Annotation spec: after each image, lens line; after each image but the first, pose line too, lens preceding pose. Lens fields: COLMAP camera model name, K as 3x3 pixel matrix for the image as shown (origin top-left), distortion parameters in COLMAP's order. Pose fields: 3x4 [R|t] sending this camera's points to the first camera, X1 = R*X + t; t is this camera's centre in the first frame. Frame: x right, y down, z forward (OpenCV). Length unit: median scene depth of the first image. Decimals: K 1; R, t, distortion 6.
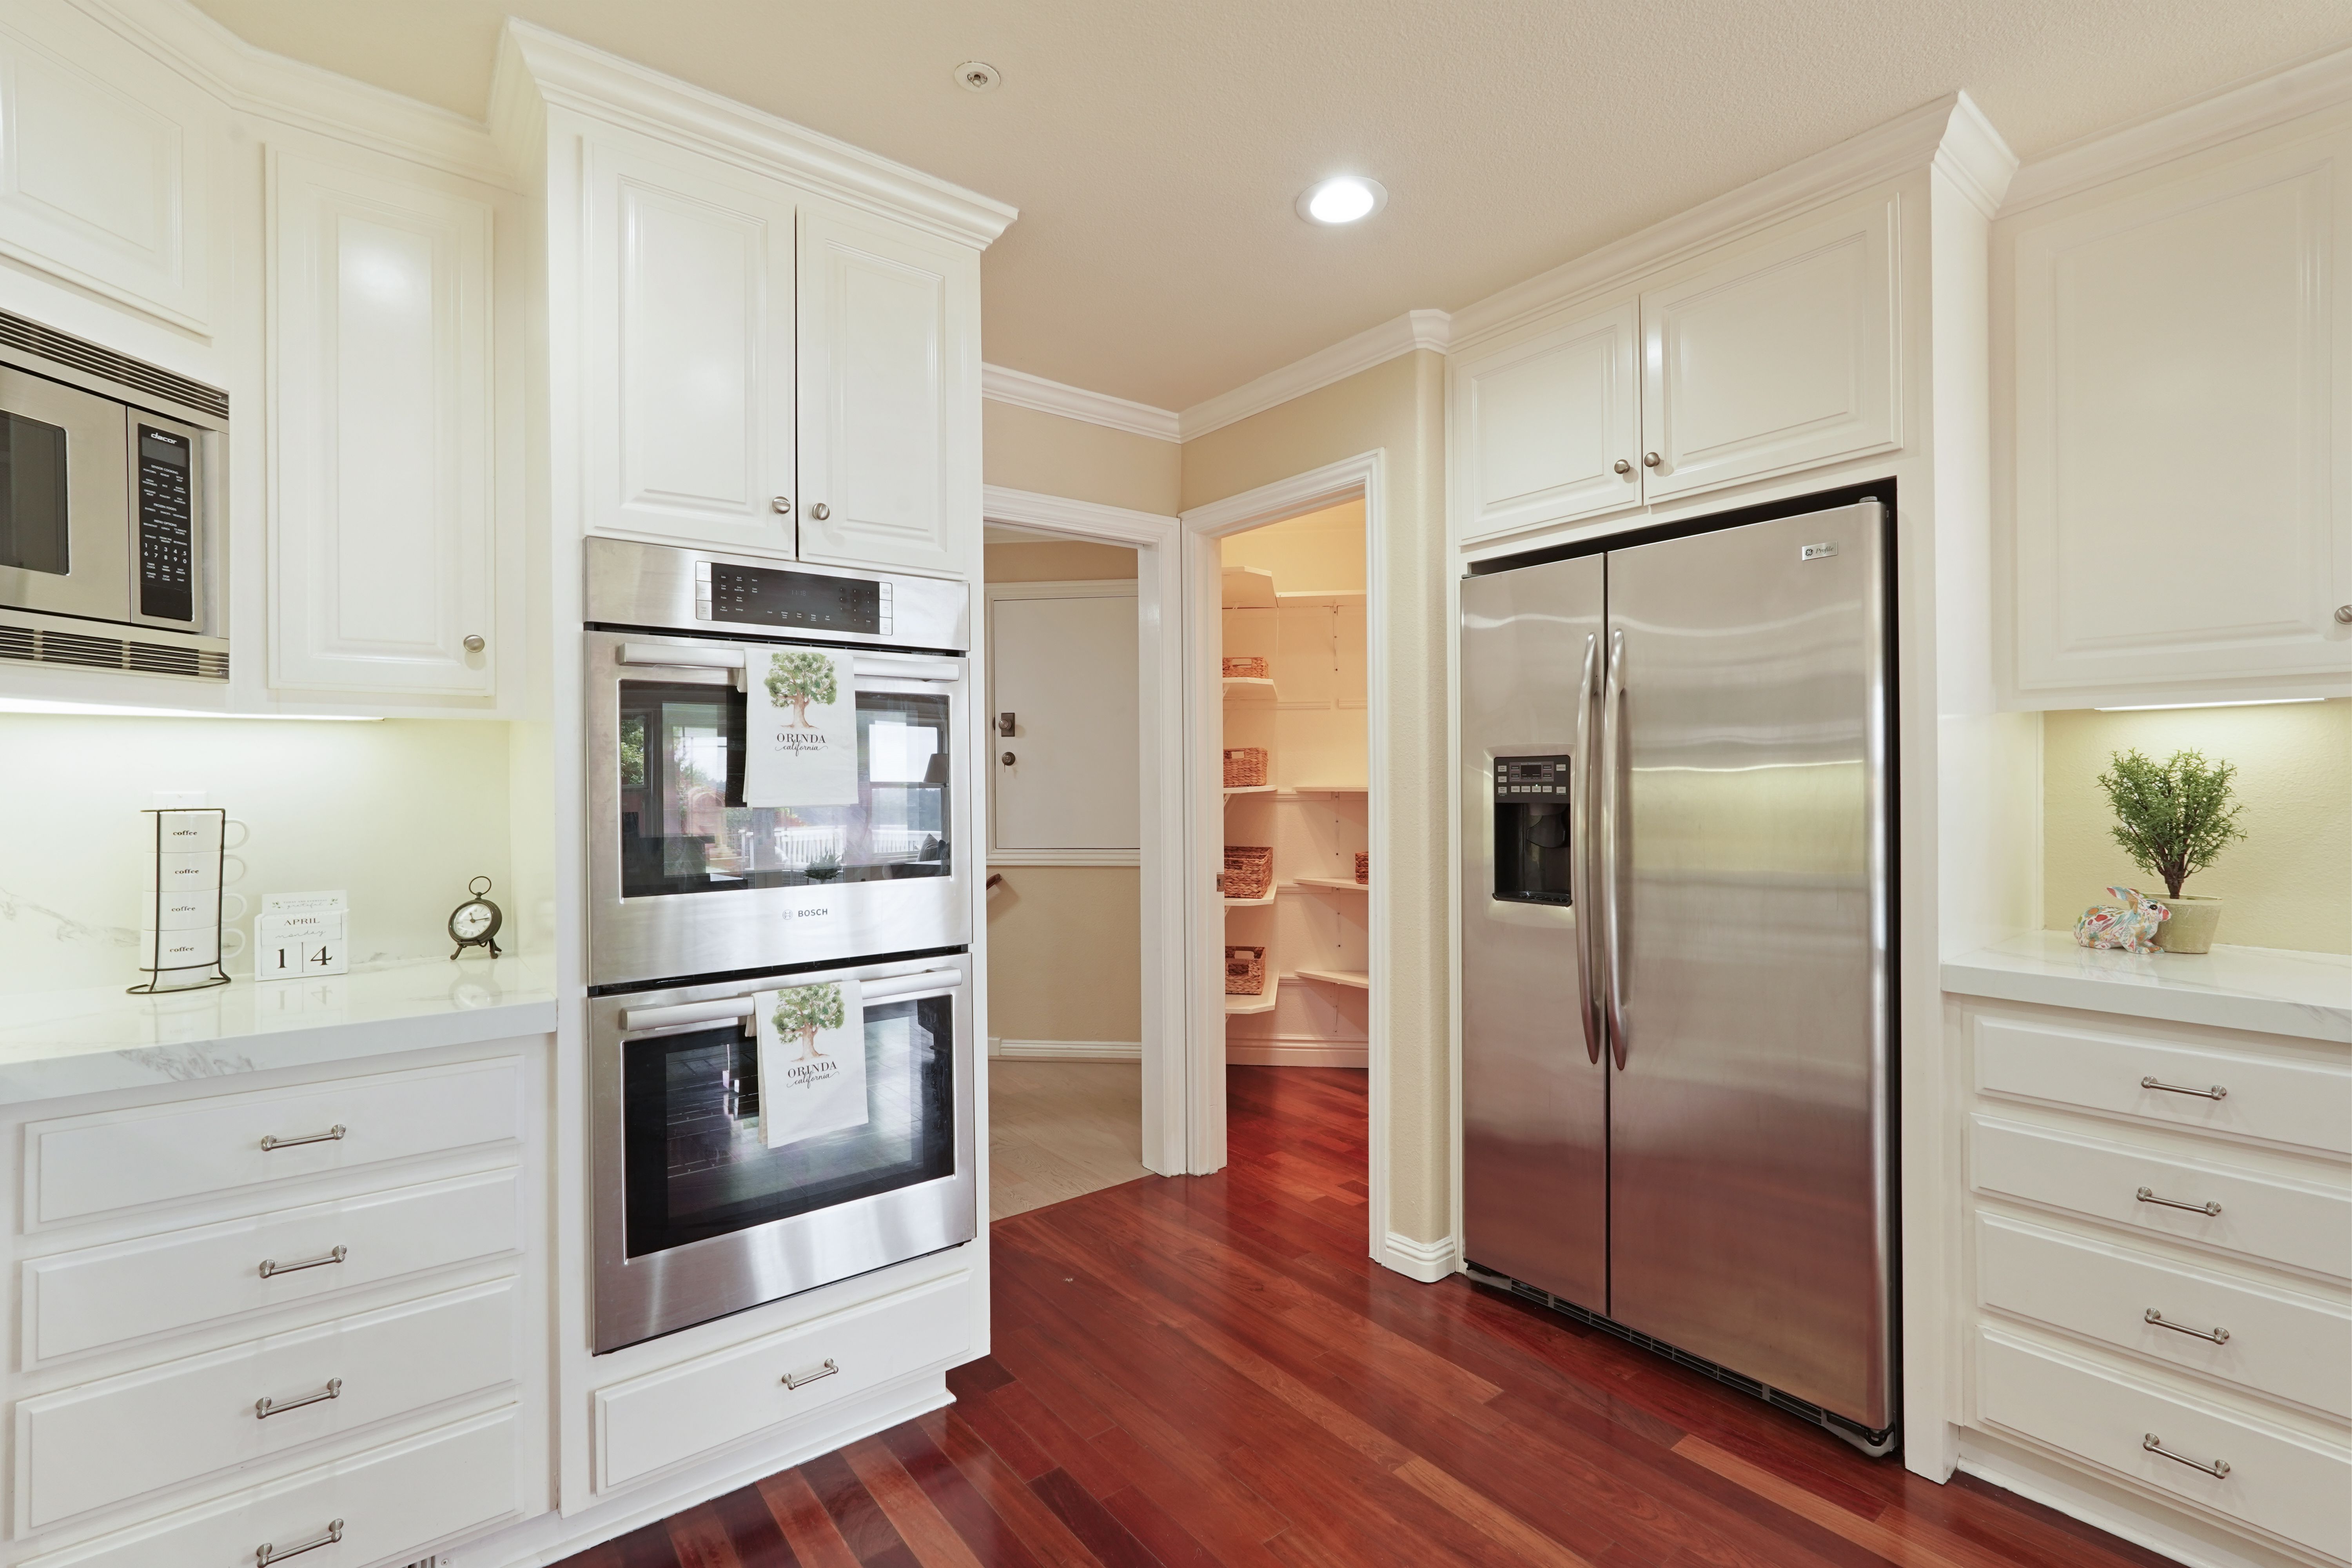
lens RADIAL K [[1042.0, 0, 1155.6], [0, 1042.0, 781.5], [0, 0, 1]] dist [-0.009864, 0.009158]
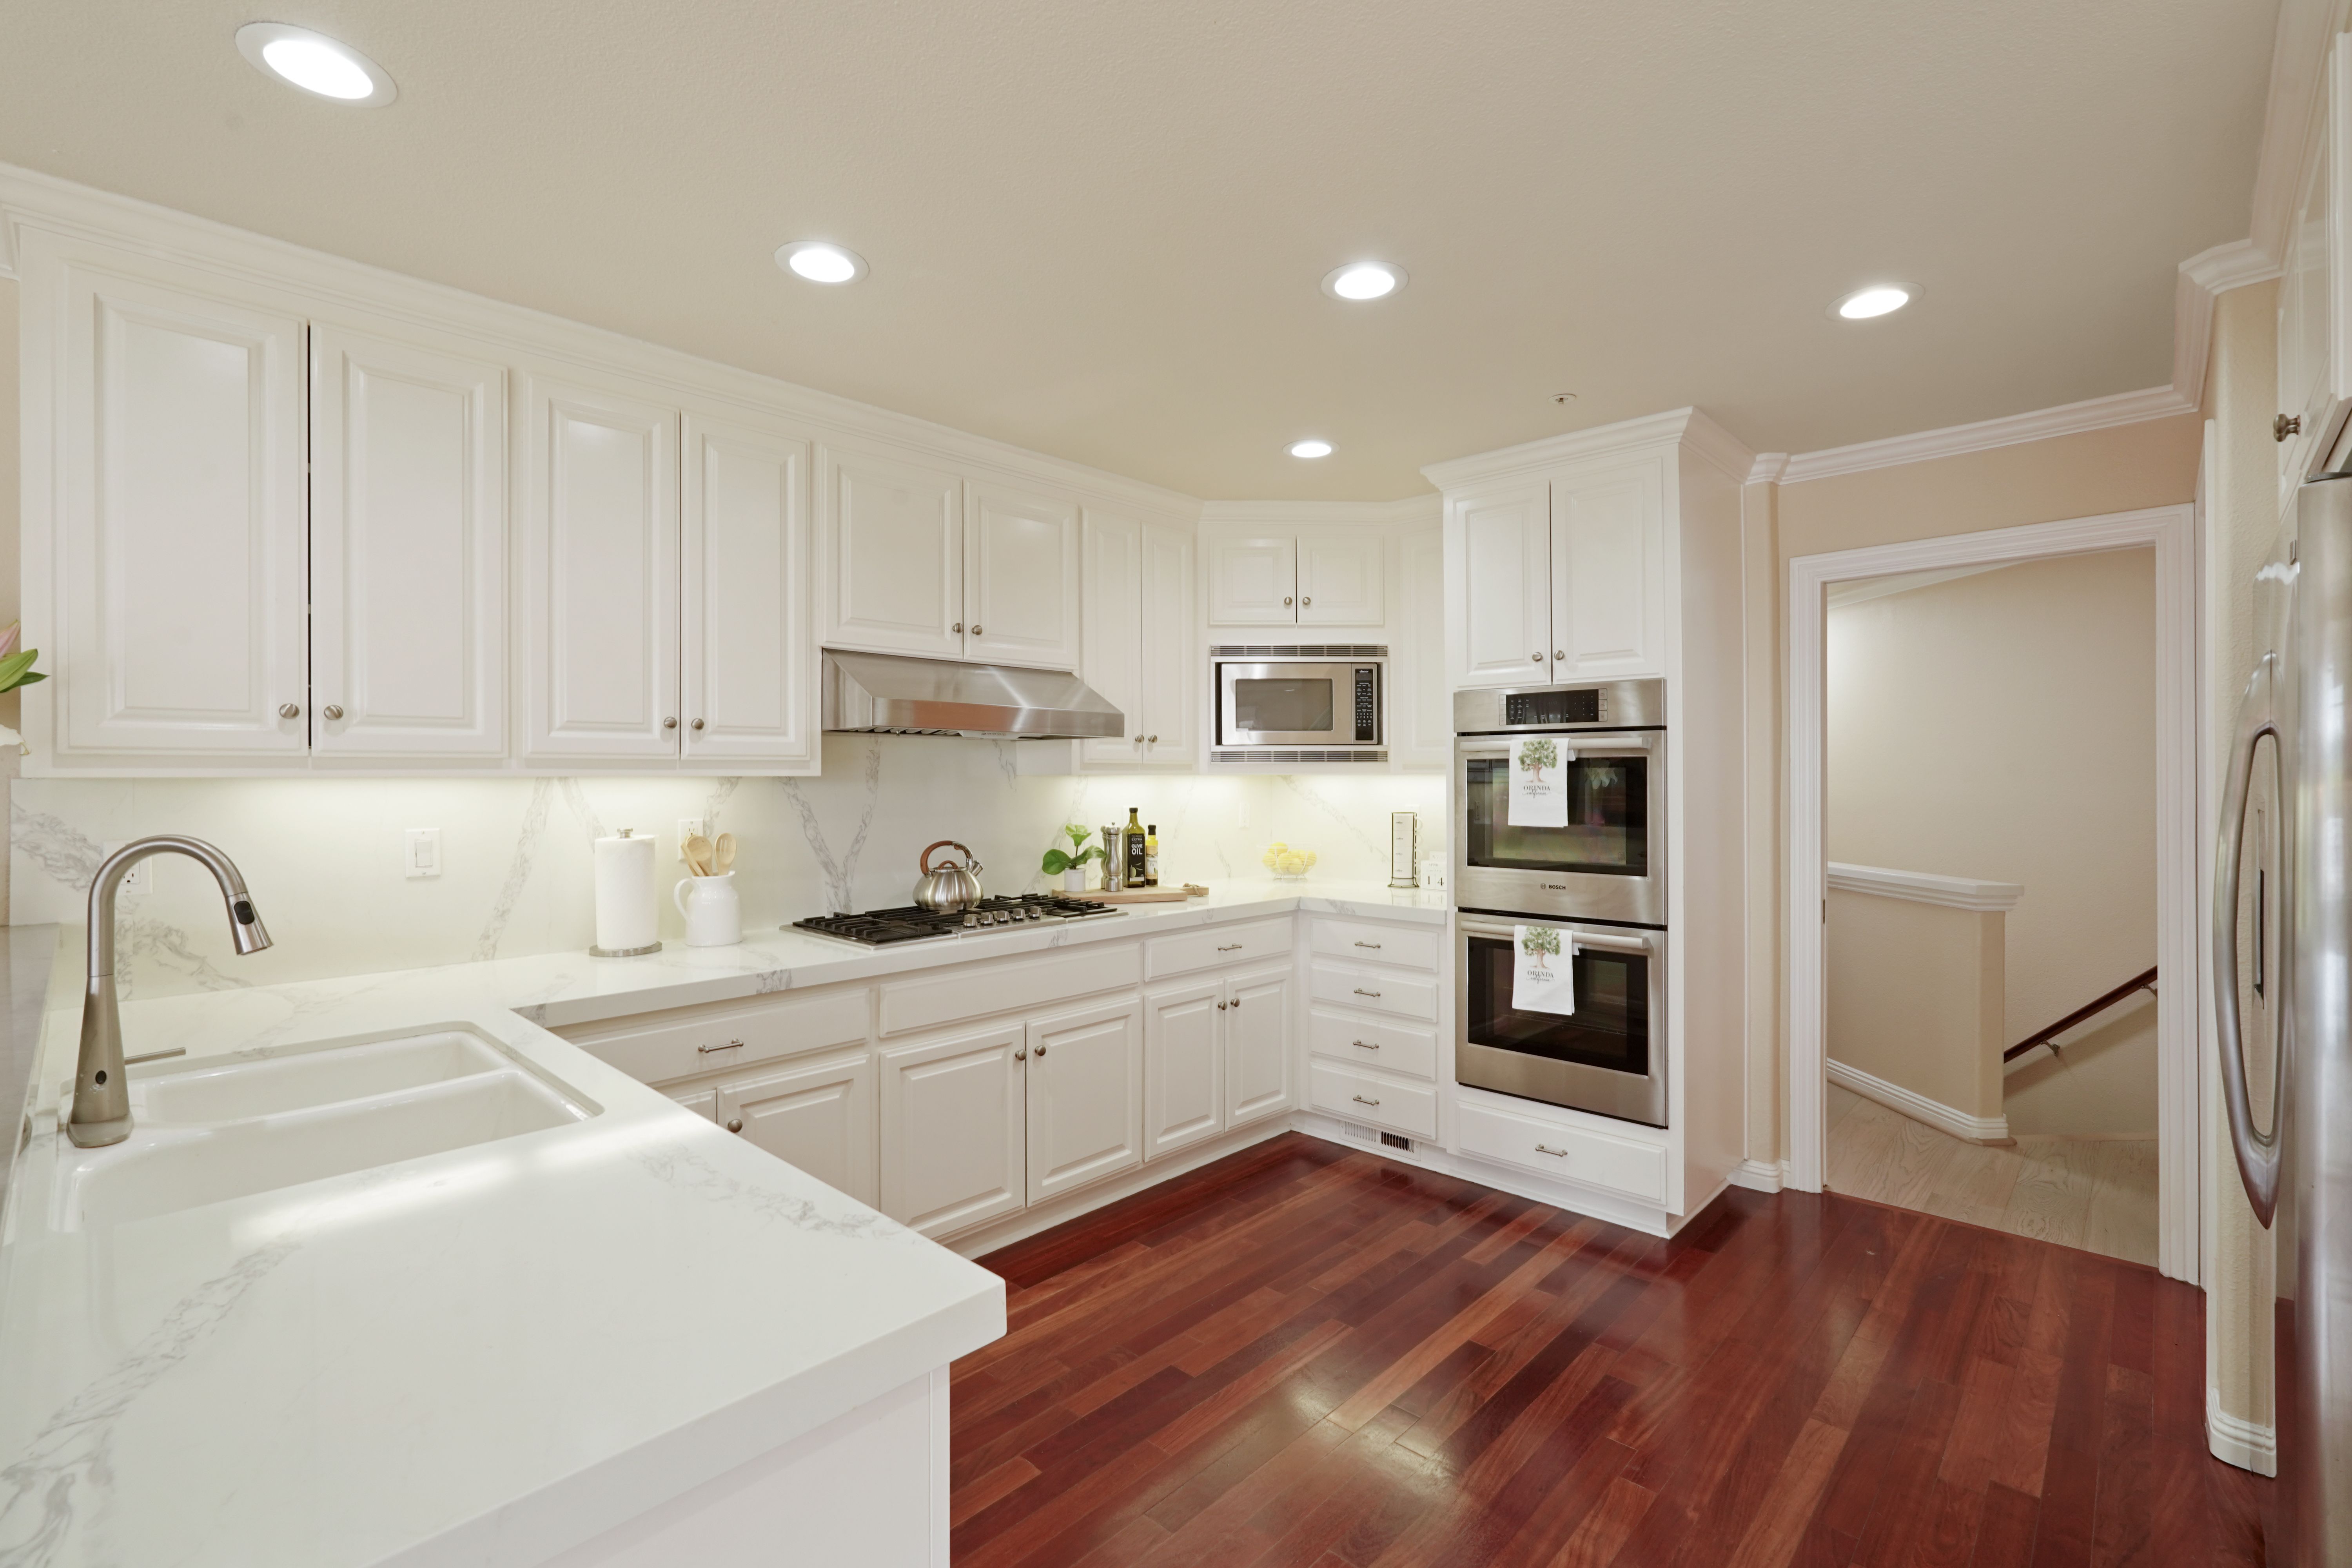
lens RADIAL K [[1042.0, 0, 1178.6], [0, 1042.0, 768.5], [0, 0, 1]] dist [-0.009864, 0.009158]
pose [[0.153488, 0.003966, -0.988142, 1.385157], [0.006481, 0.999966, 0.005020, -0.091656], [0.988129, -0.007174, 0.153458, 0.123420]]
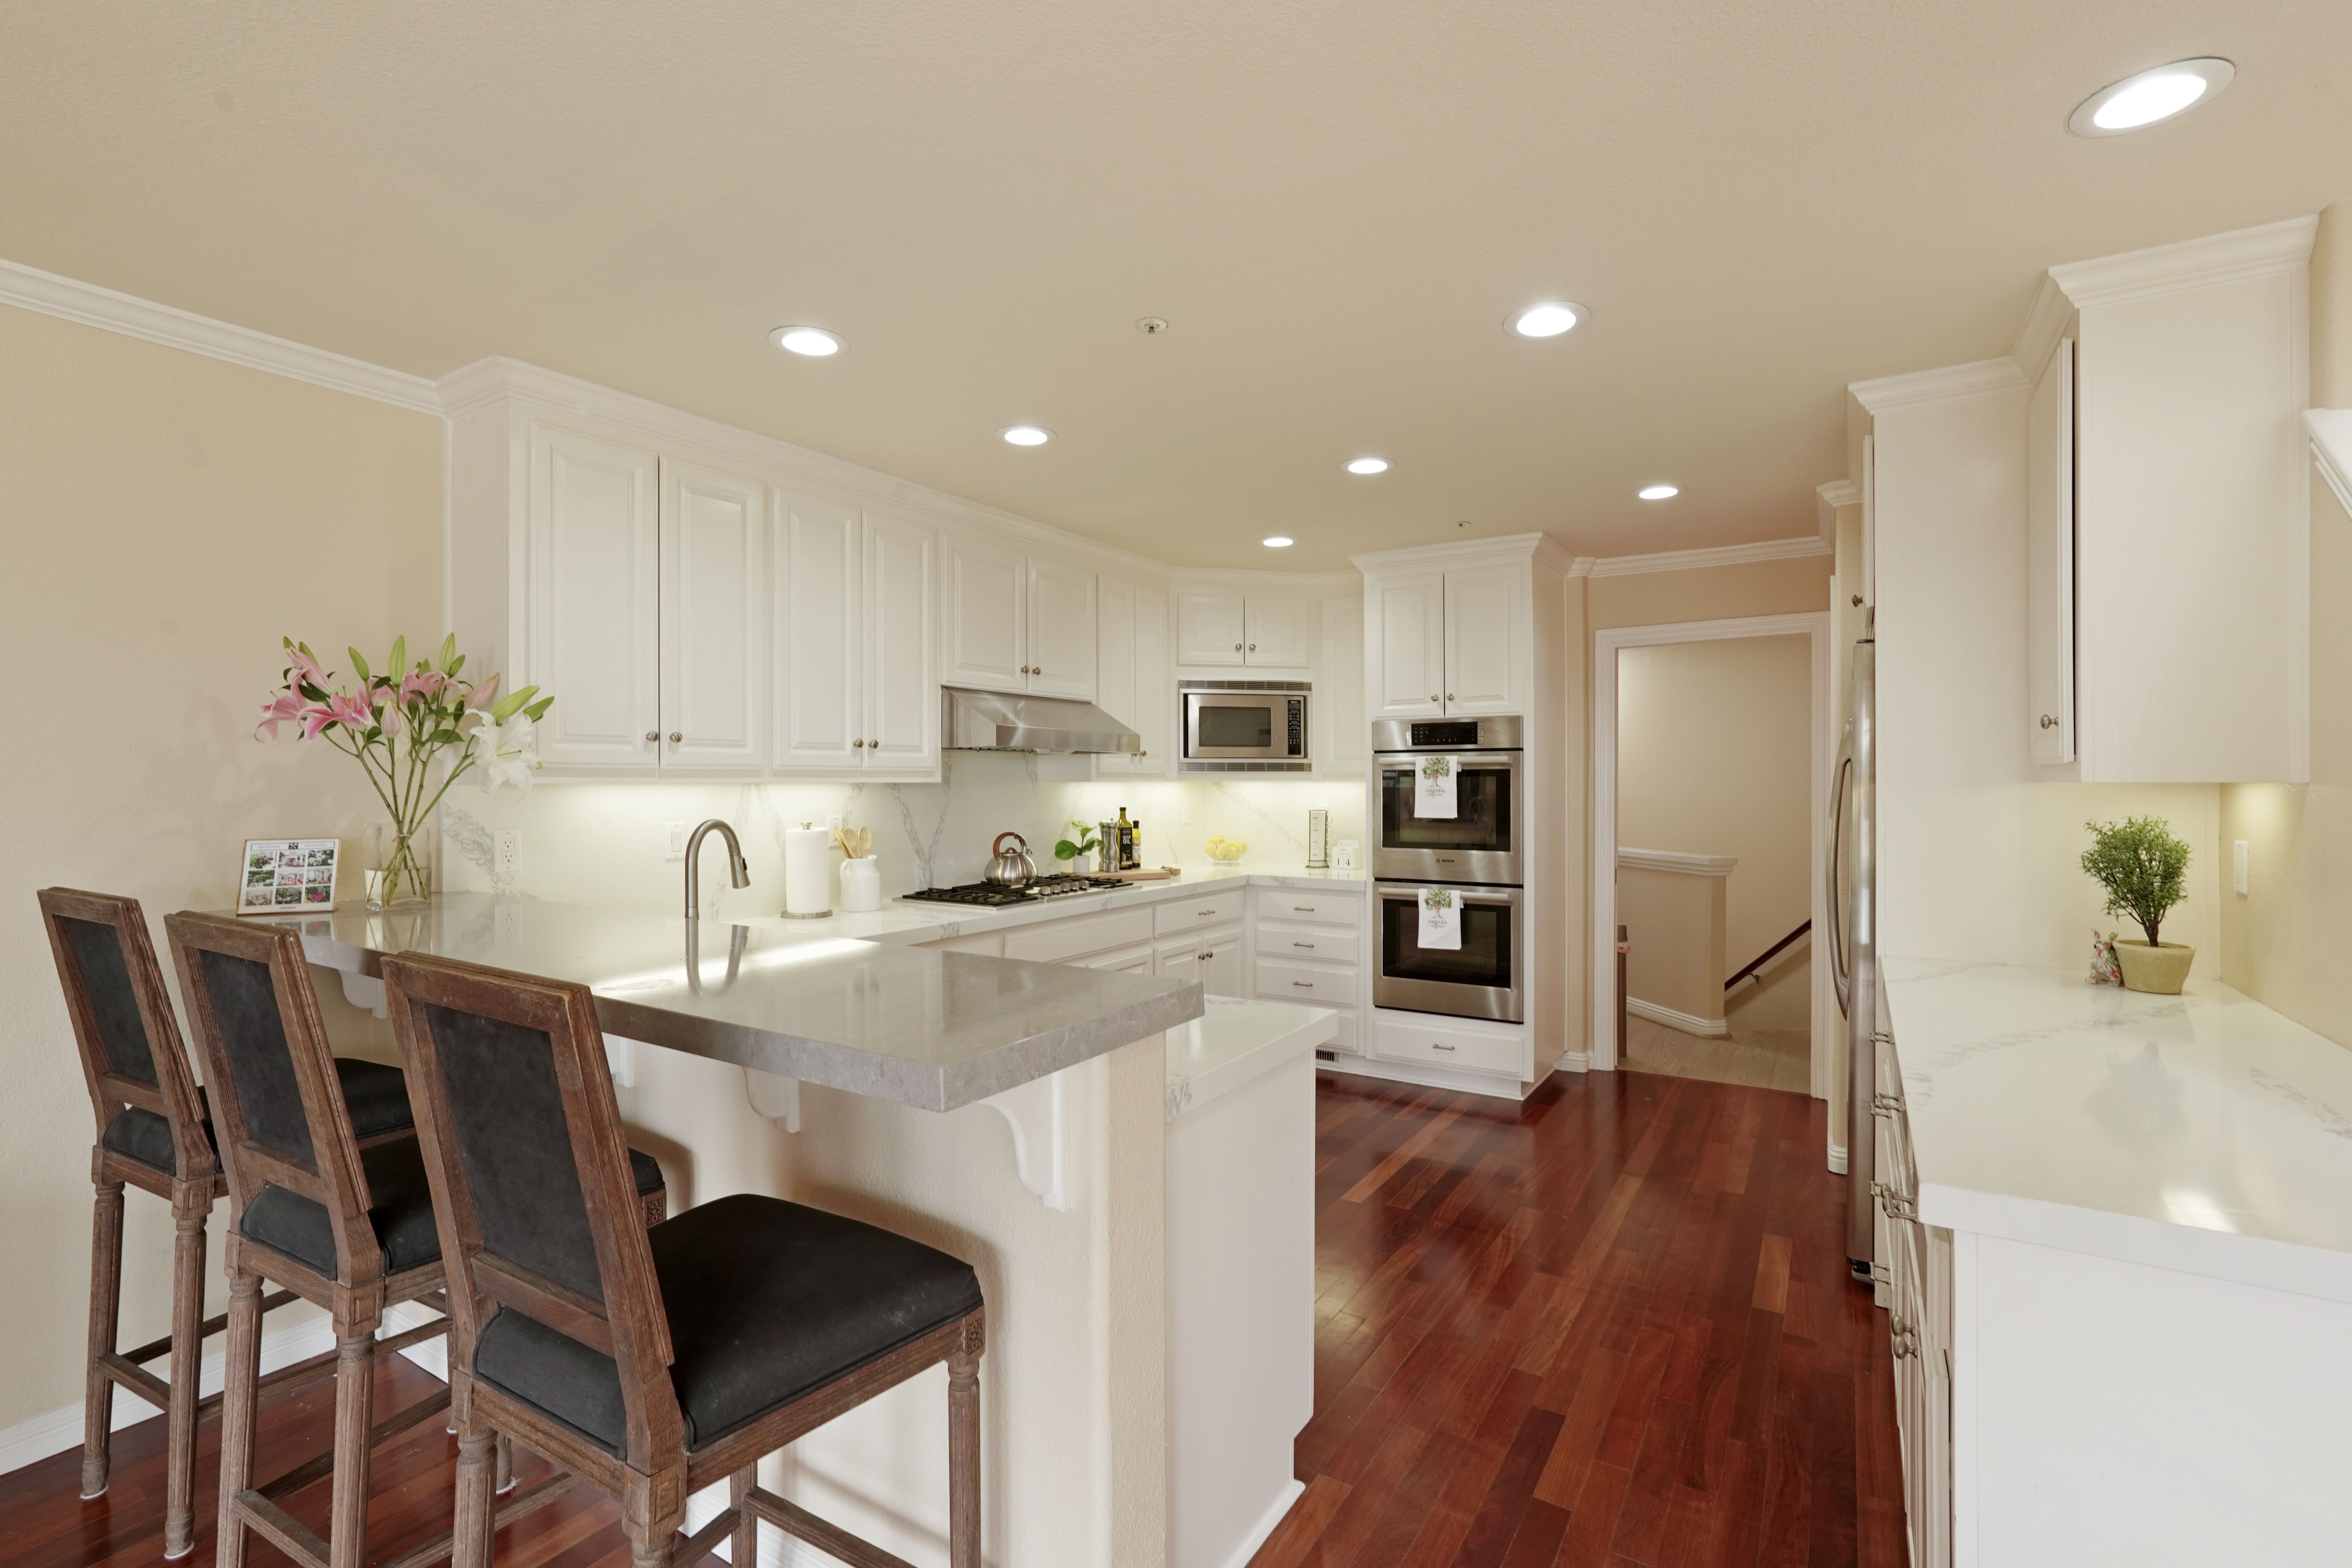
lens RADIAL K [[1042.0, 0, 1180.2], [0, 1042.0, 782.0], [0, 0, 1]] dist [-0.009864, 0.009158]
pose [[0.338281, 0.010767, -0.940984, 1.902088], [0.004358, 0.999906, 0.013008, -0.102406], [0.941035, -0.008501, 0.338202, -0.453264]]
